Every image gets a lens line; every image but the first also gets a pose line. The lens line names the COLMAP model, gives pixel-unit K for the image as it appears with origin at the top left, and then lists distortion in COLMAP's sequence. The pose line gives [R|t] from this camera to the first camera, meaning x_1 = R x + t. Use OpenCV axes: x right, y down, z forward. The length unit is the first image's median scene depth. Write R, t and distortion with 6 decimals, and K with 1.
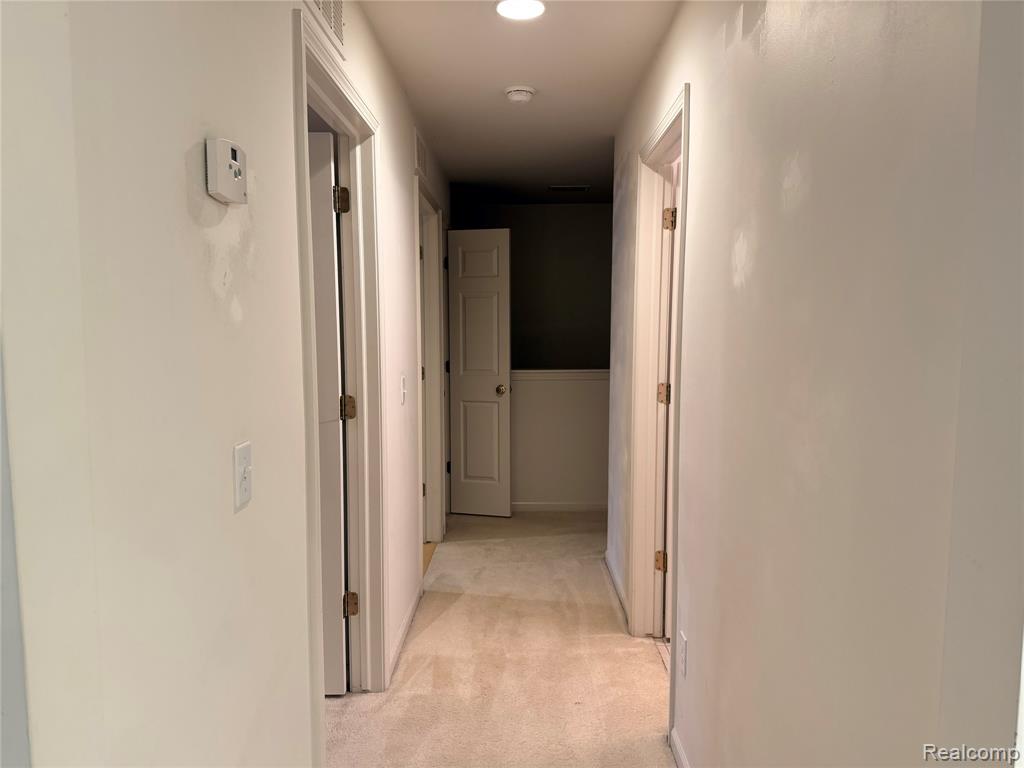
lens RADIAL K [[722.5, 0, 512.0], [0, 722.5, 384.0], [0, 0, 1]] dist [0.006572, 0.001067]
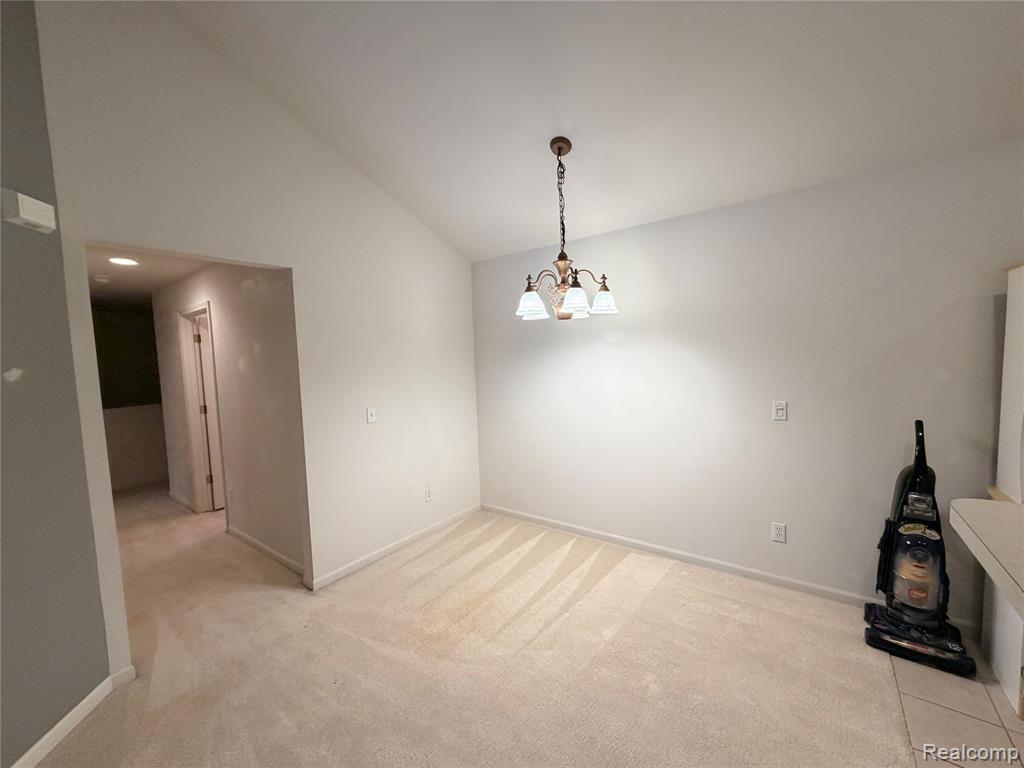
lens RADIAL K [[407.9, 0, 512.0], [0, 407.9, 384.0], [0, 0, 1]] dist [0.000538, 0.000061]
pose [[0.592179, -0.079193, 0.801905, -0.270423], [0.113694, 0.993415, 0.014147, 0.027242], [-0.797745, 0.082795, 0.597284, -0.665970]]
